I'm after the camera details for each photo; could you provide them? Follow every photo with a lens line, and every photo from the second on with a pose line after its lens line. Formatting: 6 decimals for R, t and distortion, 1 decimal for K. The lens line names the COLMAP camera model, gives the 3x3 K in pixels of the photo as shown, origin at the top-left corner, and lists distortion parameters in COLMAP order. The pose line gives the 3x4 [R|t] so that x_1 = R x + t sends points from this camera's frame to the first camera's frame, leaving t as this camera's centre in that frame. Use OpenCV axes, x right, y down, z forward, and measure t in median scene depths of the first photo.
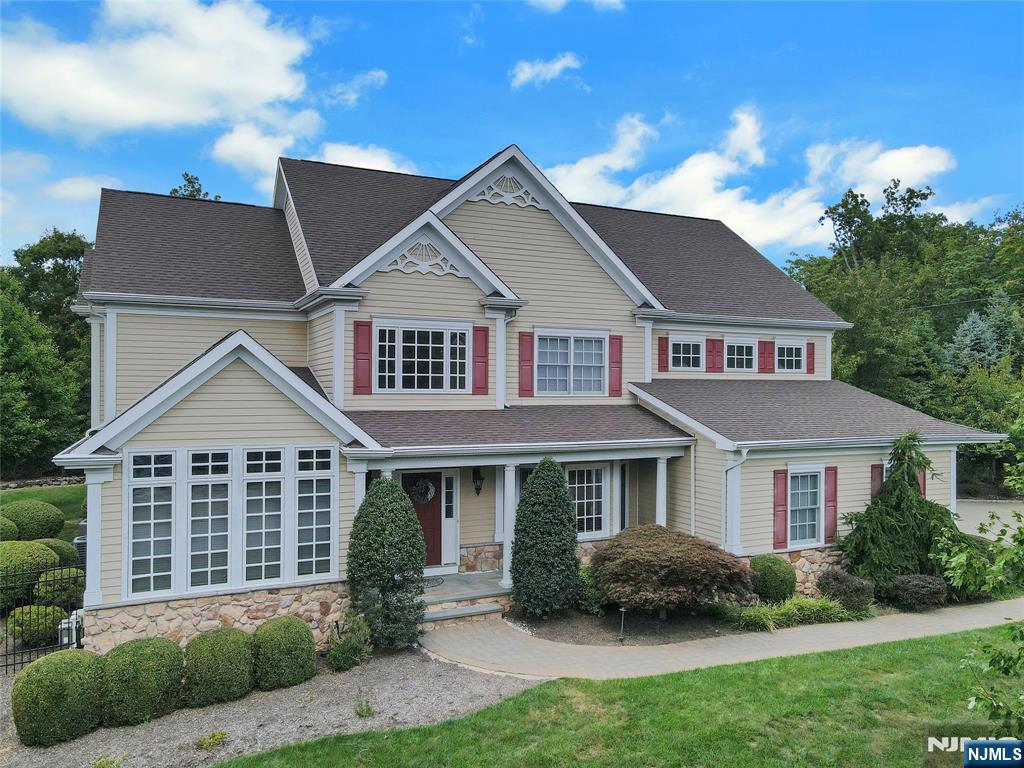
lens RADIAL K [[745.5, 0, 512.0], [0, 745.5, 384.0], [0, 0, 1]] dist [0.011310, 0.009745]
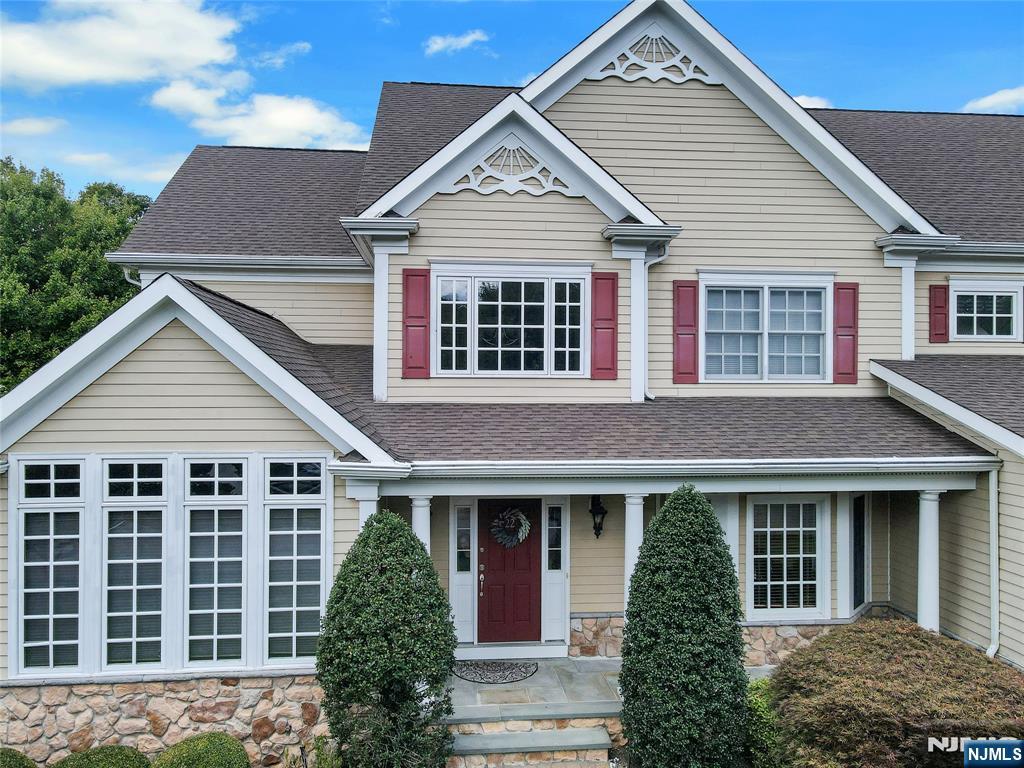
lens RADIAL K [[745.5, 0, 512.0], [0, 745.5, 384.0], [0, 0, 1]] dist [0.011310, 0.009745]
pose [[0.939254, -0.003517, -0.343204, 0.105000], [0.004013, 0.999992, 0.000735, 0.017790], [0.343199, -0.002067, 0.939261, 0.382273]]
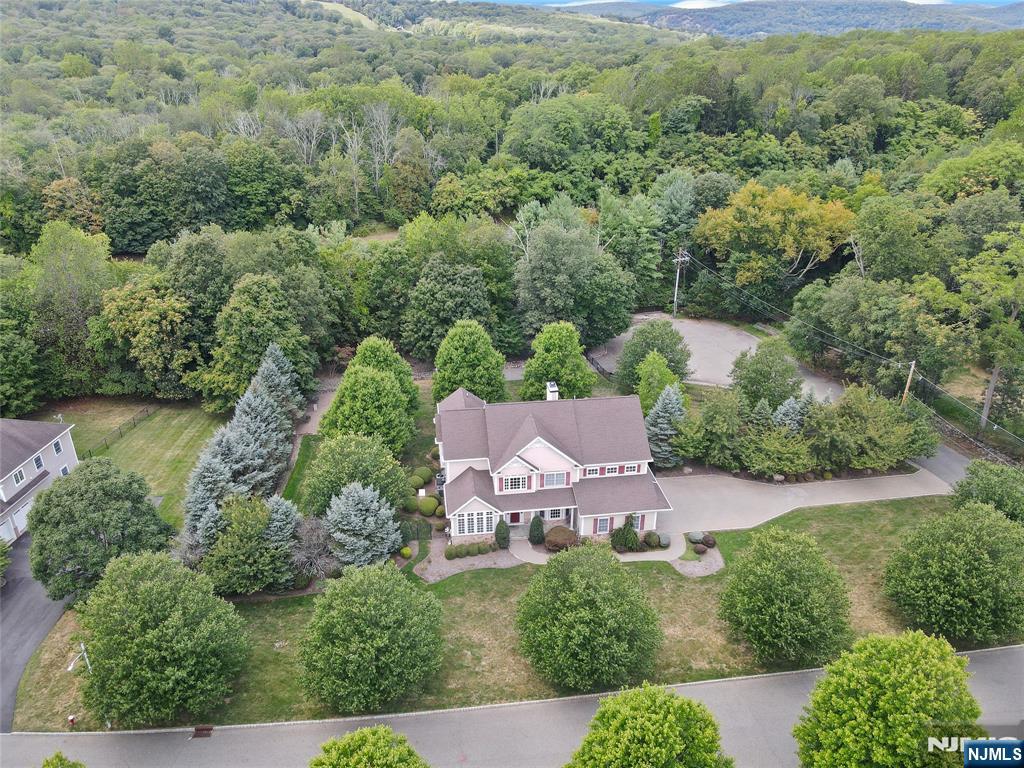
lens RADIAL K [[745.5, 0, 512.0], [0, 745.5, 384.0], [0, 0, 1]] dist [0.011310, 0.009745]
pose [[0.950579, 0.129175, -0.282335, 0.999906], [0.007209, 0.899915, 0.436005, -2.410972], [0.310398, -0.416493, 0.854510, -2.435218]]
